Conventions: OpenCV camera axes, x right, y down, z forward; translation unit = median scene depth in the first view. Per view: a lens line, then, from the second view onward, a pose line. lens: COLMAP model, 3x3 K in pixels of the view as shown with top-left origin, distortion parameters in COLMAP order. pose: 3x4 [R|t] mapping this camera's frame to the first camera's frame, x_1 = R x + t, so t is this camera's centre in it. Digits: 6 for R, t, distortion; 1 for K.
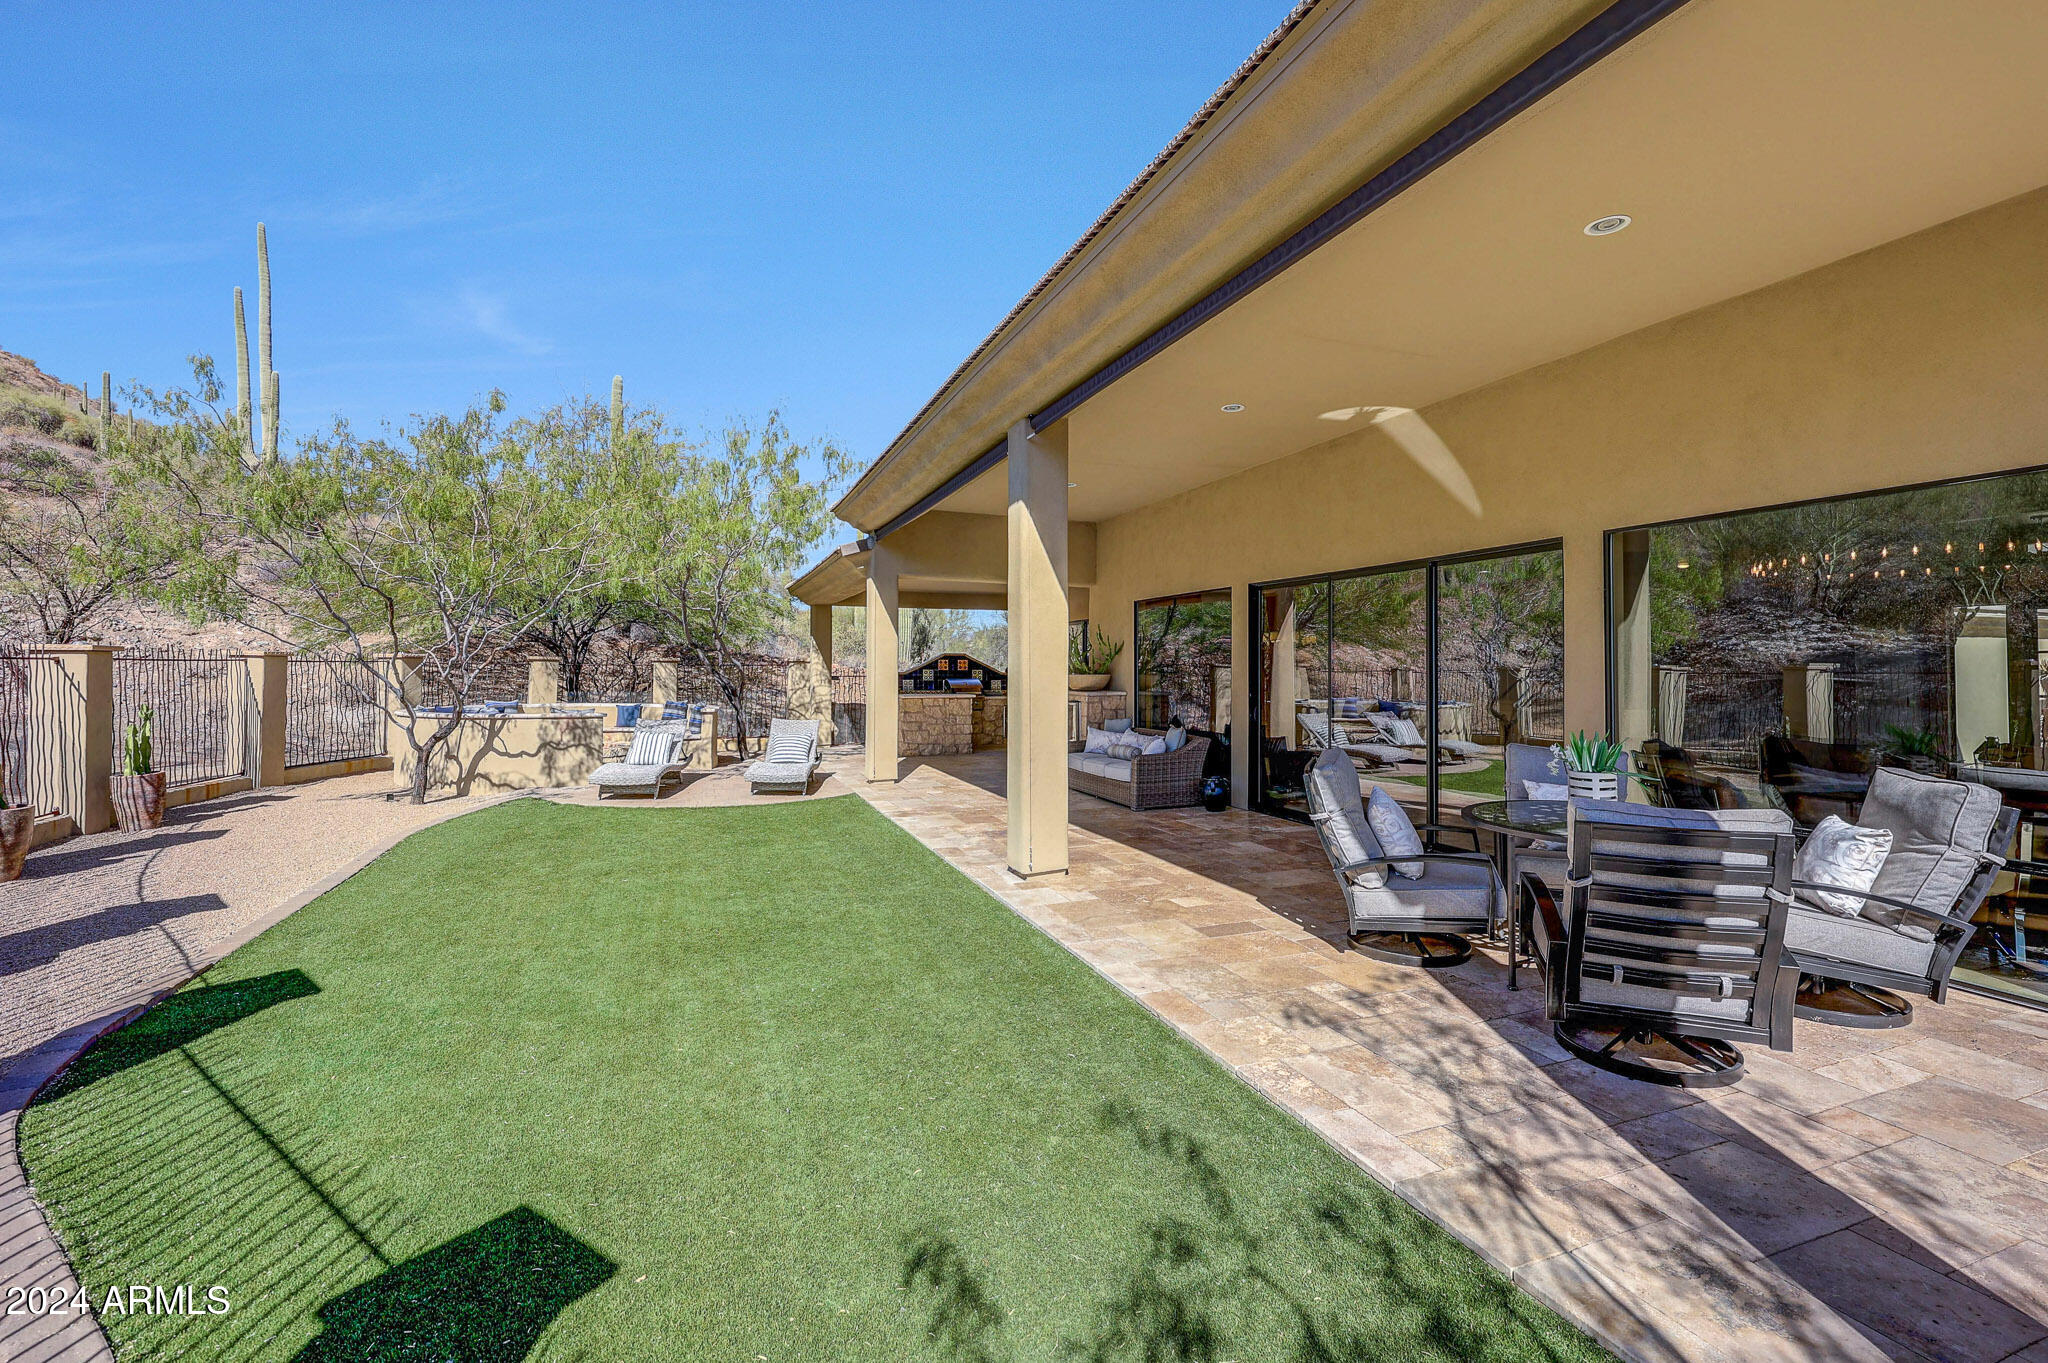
lens RADIAL K [[877.2, 0, 1030.1], [0, 877.2, 658.9], [0, 0, 1]] dist [0.003080, 0.000305]
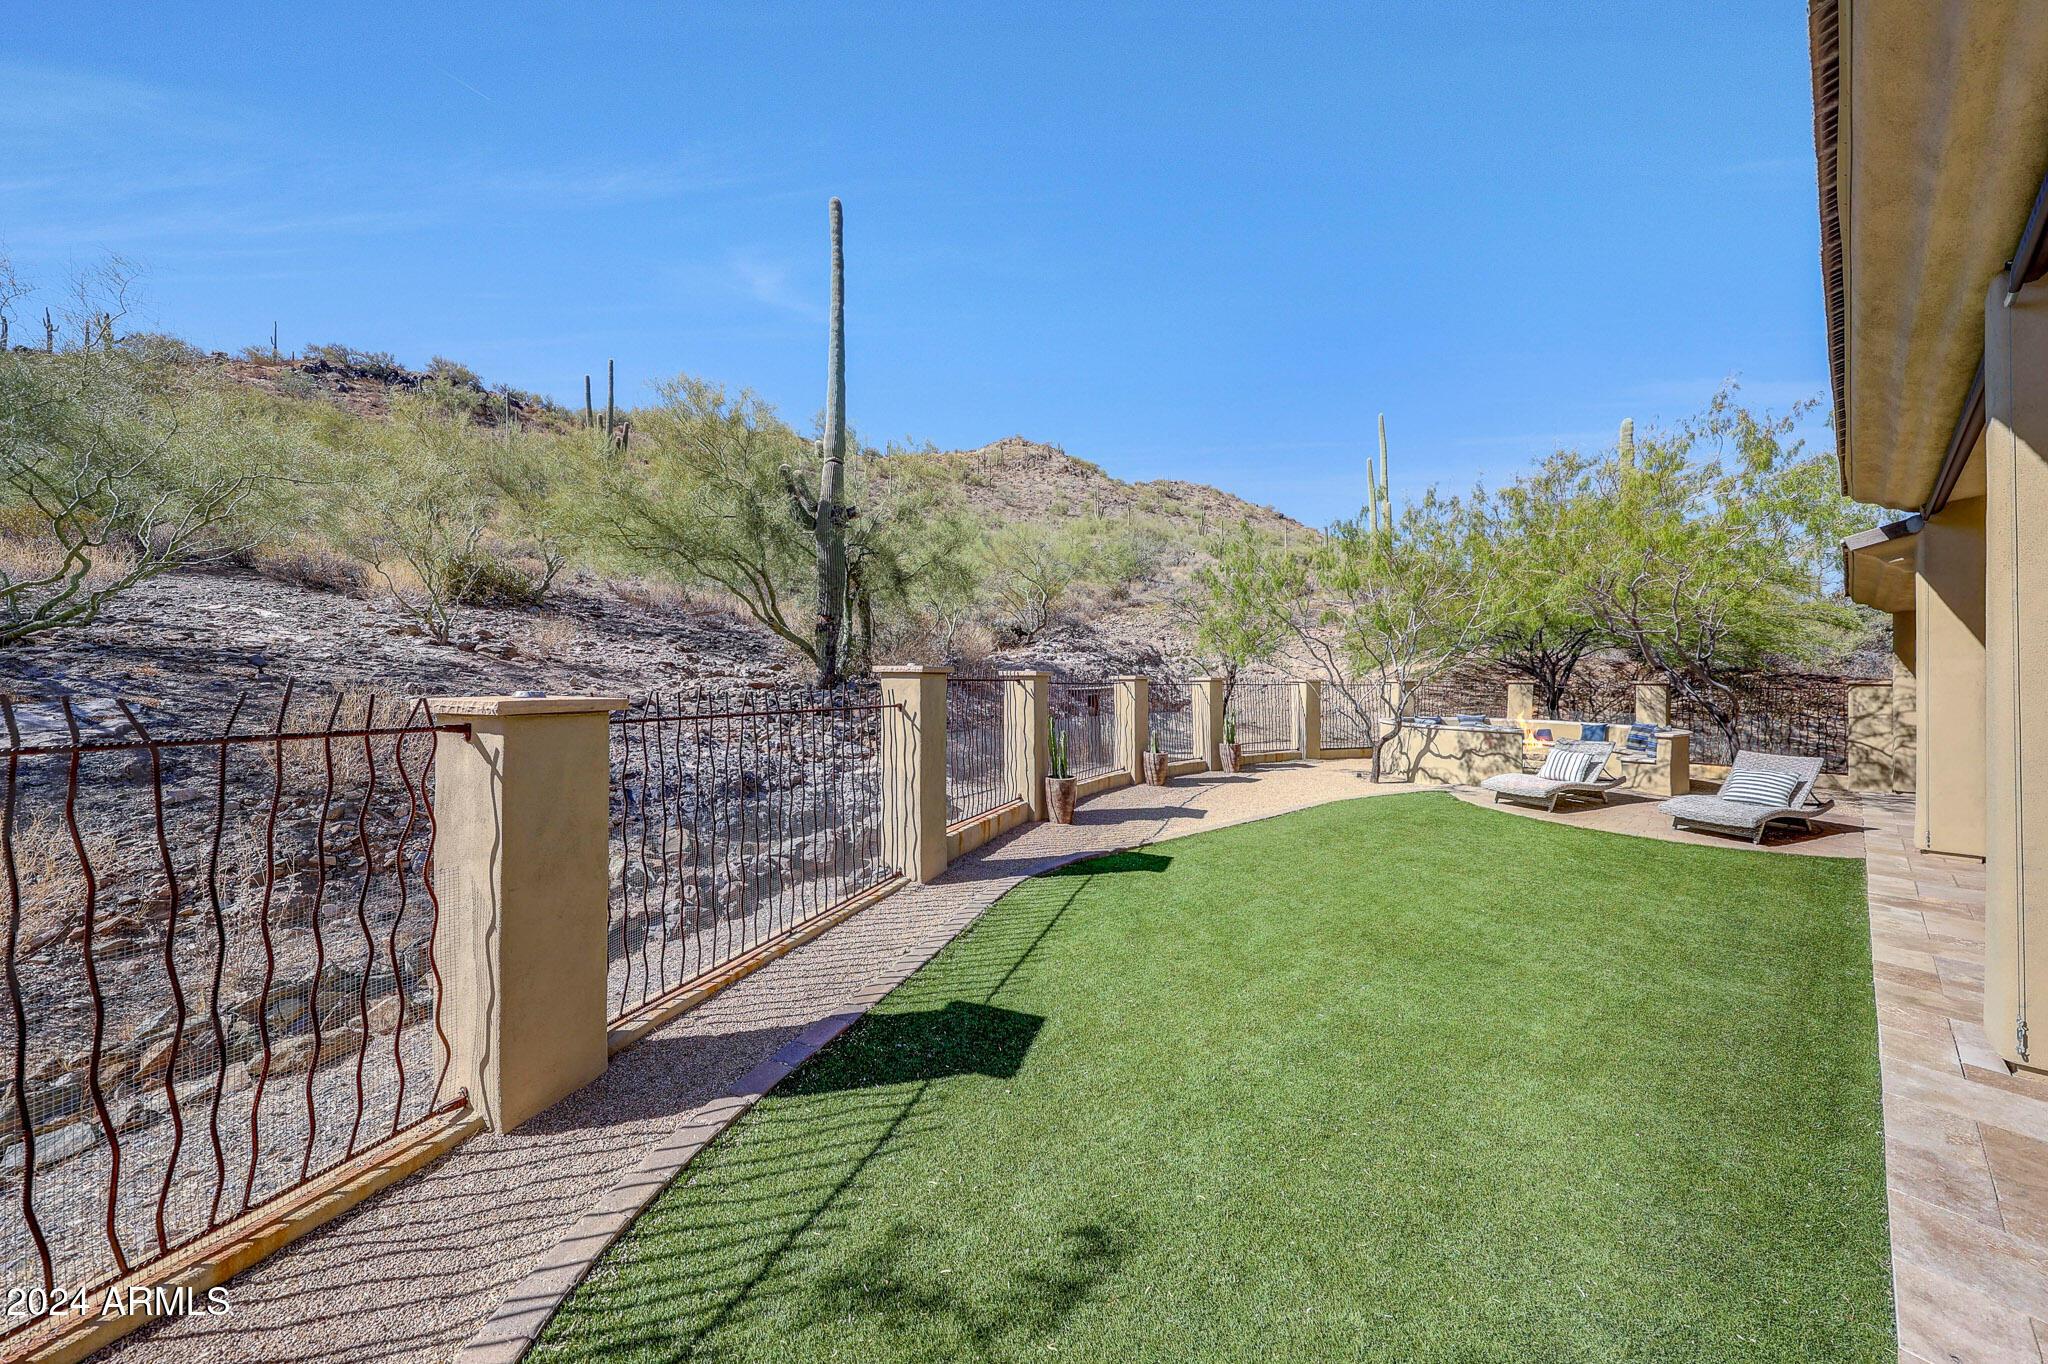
lens RADIAL K [[612.0, 0, 1016.8], [0, 612.0, 679.6], [0, 0, 1]] dist [0.005109, 0.000044]
pose [[0.255998, -0.005417, -0.966662, 0.141106], [0.005889, 0.999974, -0.004044, -0.006010], [0.966659, -0.004658, 0.256023, 0.164242]]
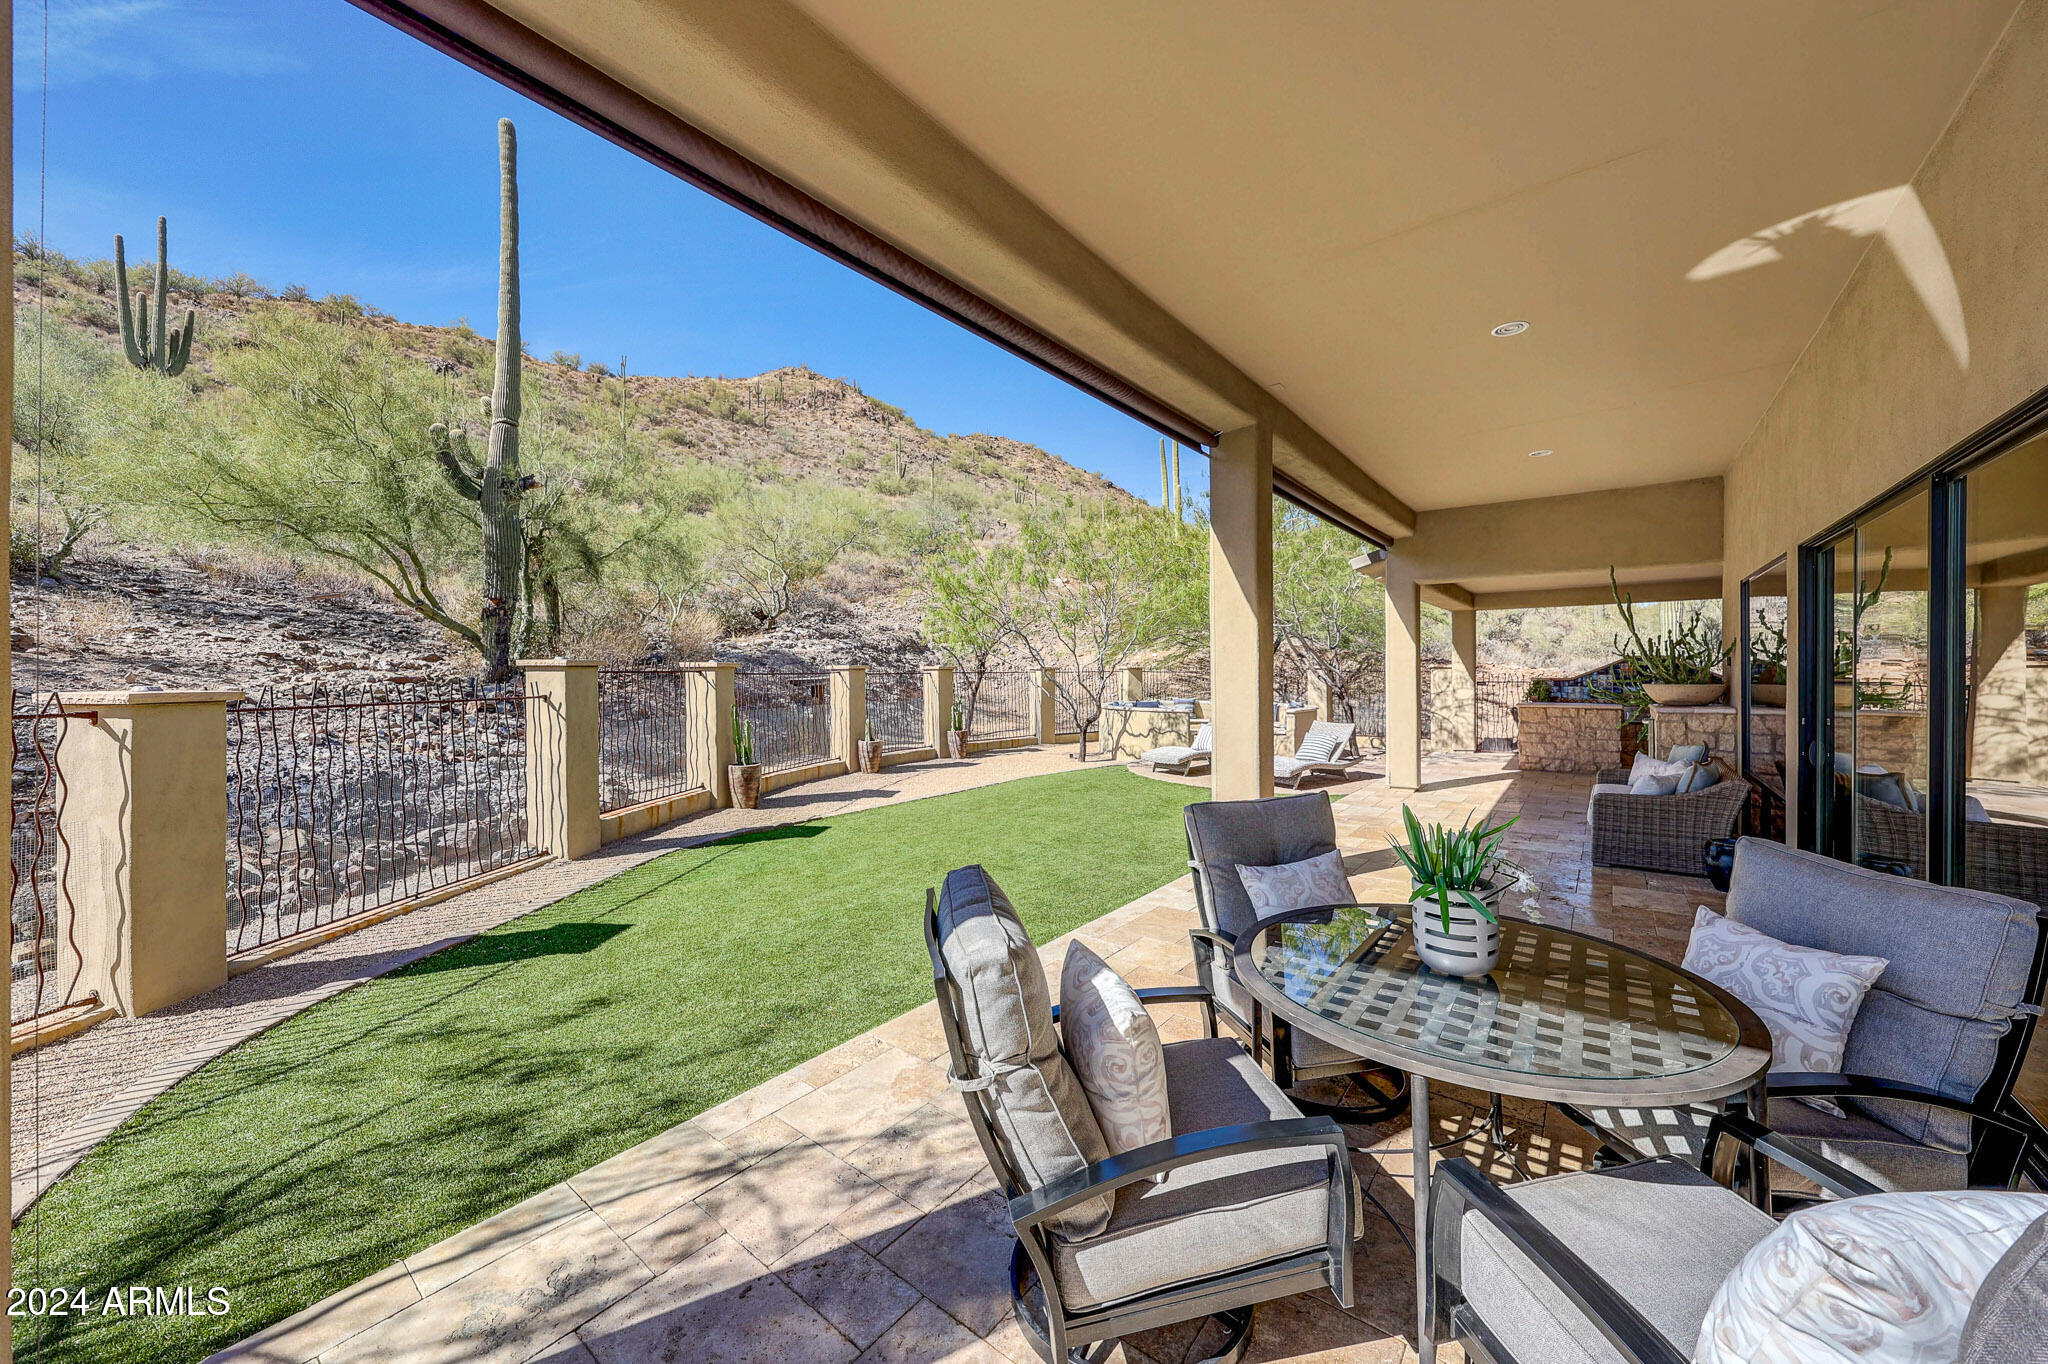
lens RADIAL K [[739.2, 0, 1025.7], [0, 739.2, 668.0], [0, 0, 1]] dist [-0.006352, 0.003542]
pose [[0.516856, -0.008028, -0.856035, 0.400055], [0.014822, 0.999890, -0.000427, -0.005987], [0.855944, -0.012468, 0.516918, 0.225305]]
